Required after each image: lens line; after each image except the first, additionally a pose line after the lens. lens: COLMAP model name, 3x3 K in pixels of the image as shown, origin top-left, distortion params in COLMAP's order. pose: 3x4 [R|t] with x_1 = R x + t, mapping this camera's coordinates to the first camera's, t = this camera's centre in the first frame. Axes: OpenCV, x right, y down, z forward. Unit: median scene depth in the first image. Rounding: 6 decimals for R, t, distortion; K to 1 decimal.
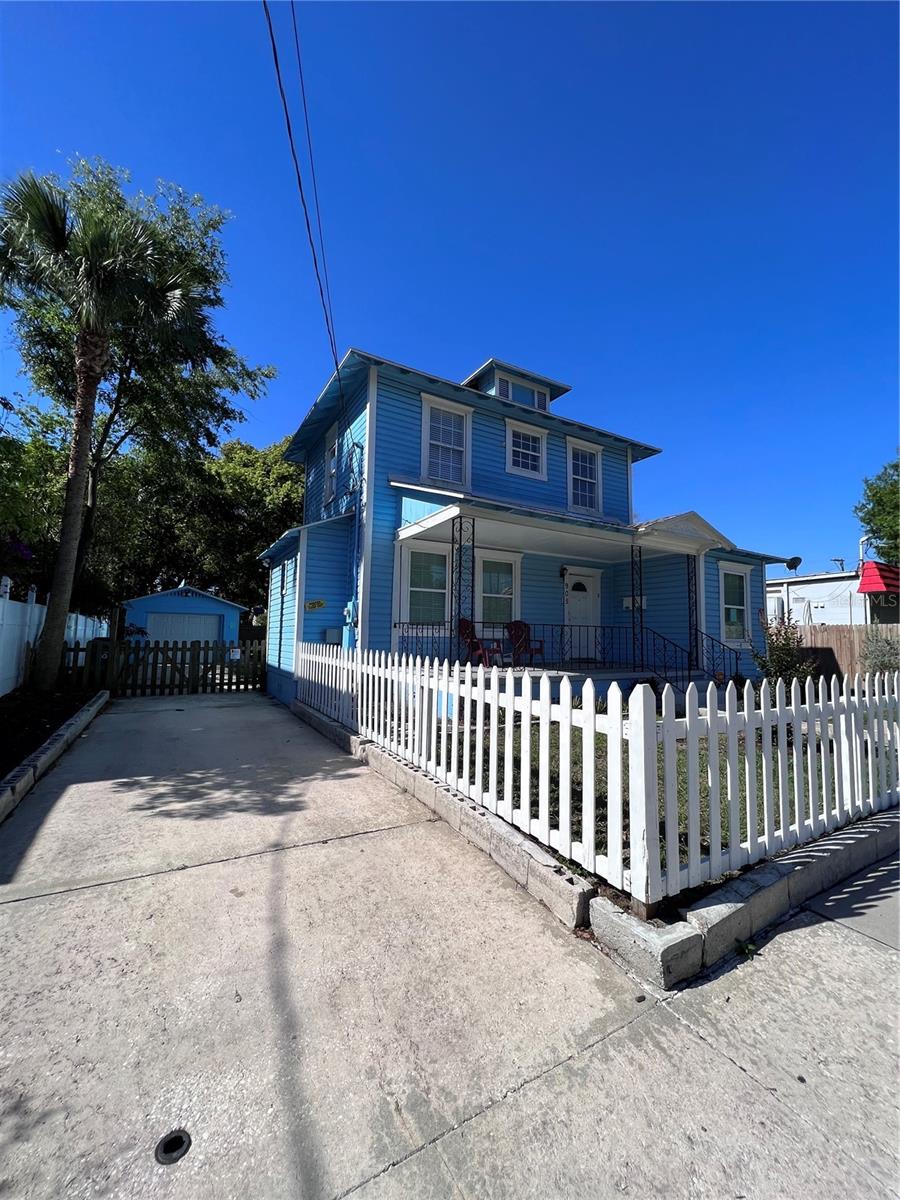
lens RADIAL K [[478.2, 0, 449.0], [0, 478.2, 602.1], [0, 0, 1]] dist [-0.000353, 0.000062]
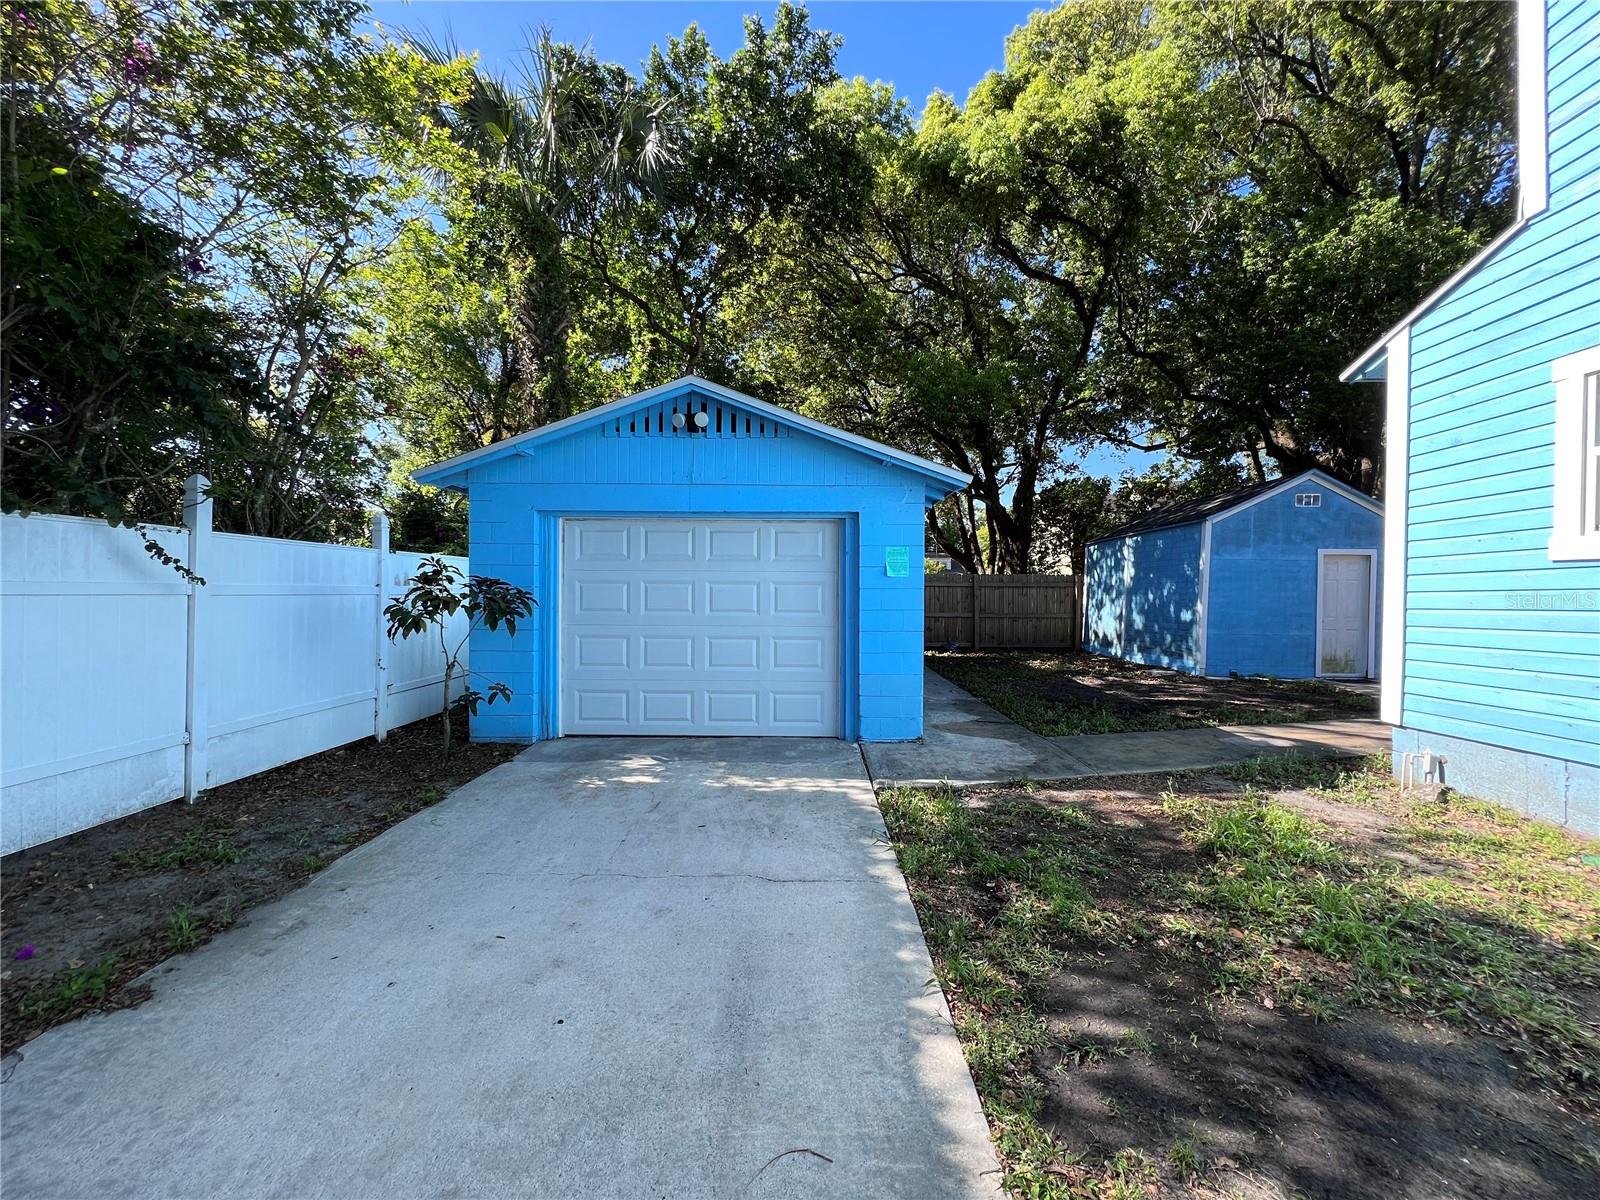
lens RADIAL K [[637.6, 0, 797.0], [0, 637.6, 600.1], [0, 0, 1]] dist [-0.000353, 0.000062]
pose [[0.852217, -0.008655, -0.523117, -0.356175], [0.046576, 0.997148, 0.059380, 0.046955], [0.521111, -0.074970, 0.850190, 0.762587]]
